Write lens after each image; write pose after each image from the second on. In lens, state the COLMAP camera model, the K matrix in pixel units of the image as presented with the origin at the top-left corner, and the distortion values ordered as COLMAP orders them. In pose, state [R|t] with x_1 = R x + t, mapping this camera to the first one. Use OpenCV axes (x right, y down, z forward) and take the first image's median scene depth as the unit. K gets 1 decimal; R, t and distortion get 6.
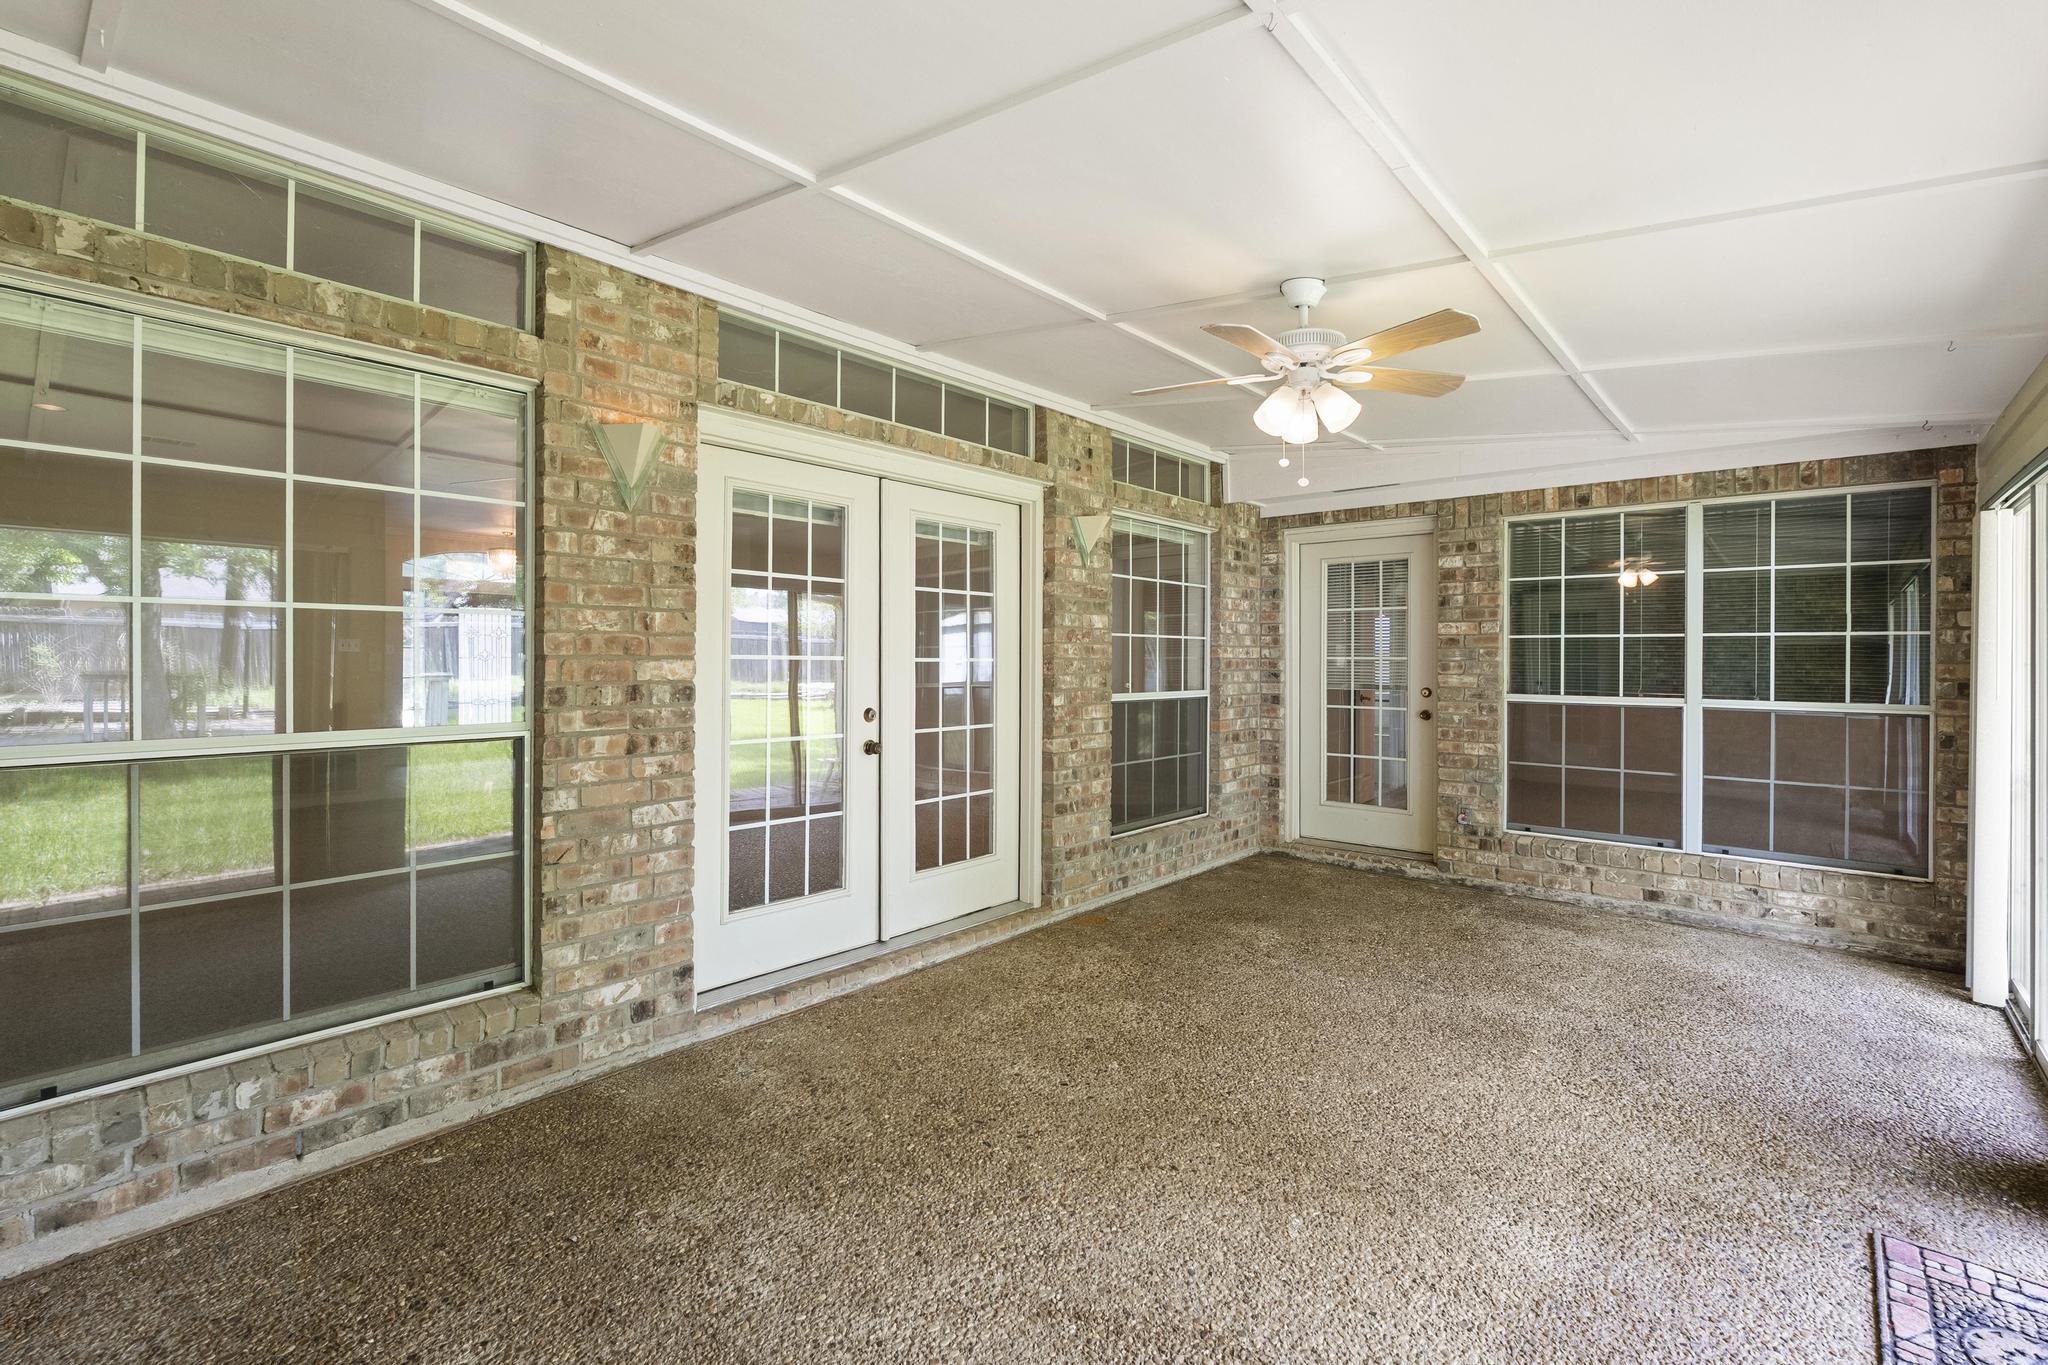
lens RADIAL K [[900.6, 0, 1027.3], [0, 900.6, 656.7], [0, 0, 1]] dist [-0.001943, -0.000192]
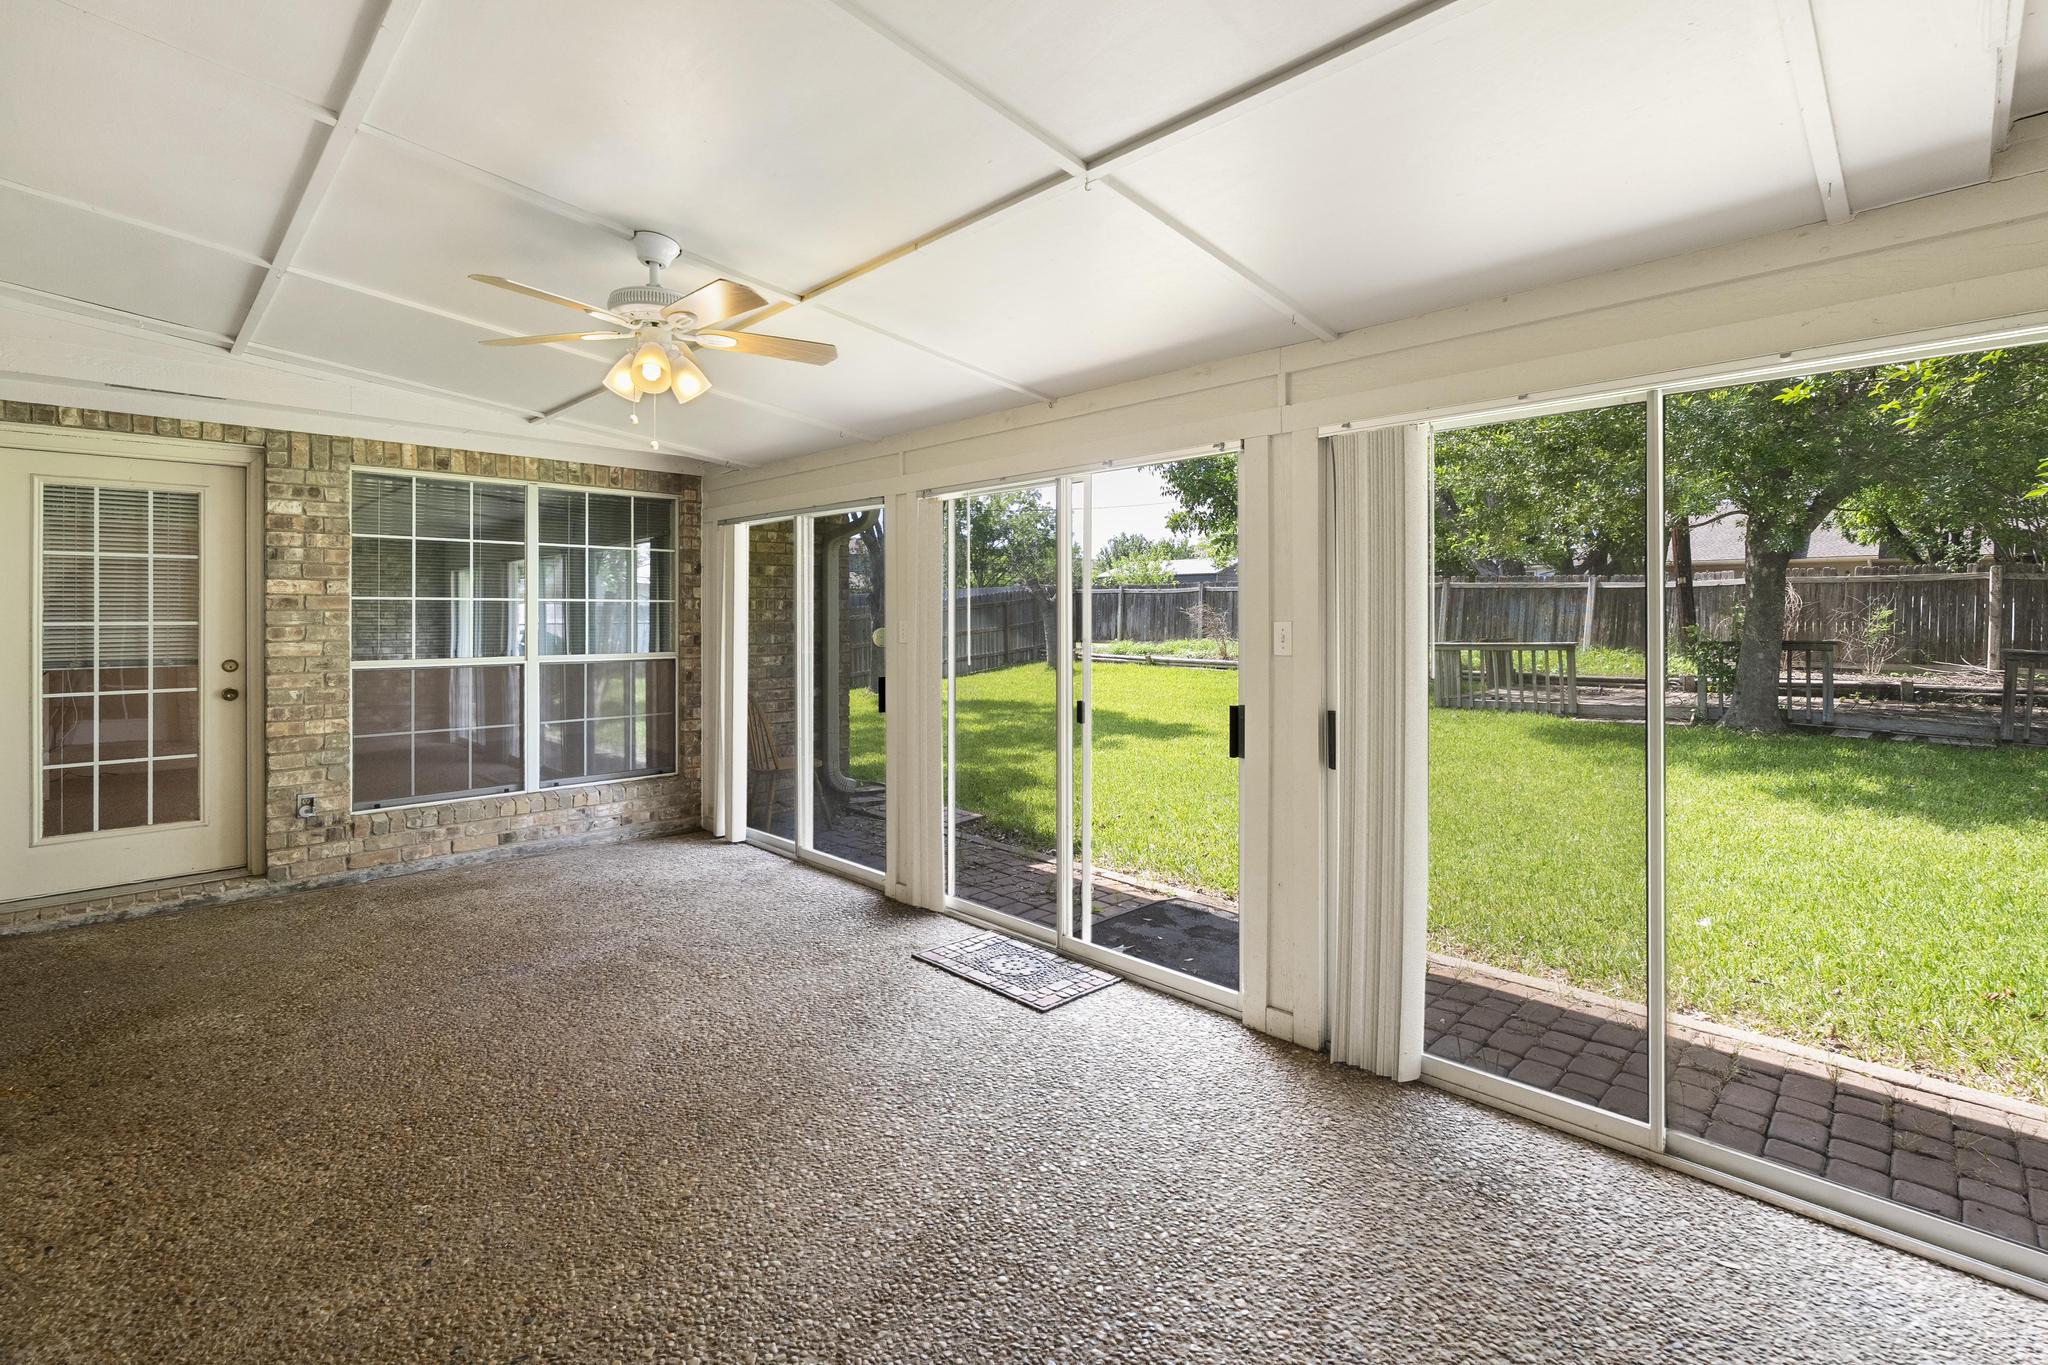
lens RADIAL K [[900.6, 0, 1011.4], [0, 900.6, 615.3], [0, 0, 1]] dist [-0.001943, -0.000192]
pose [[0.102201, -0.002546, 0.994760, -0.297675], [0.003177, 0.999992, 0.002233, -0.004769], [-0.994759, 0.002932, 0.102209, 0.253430]]
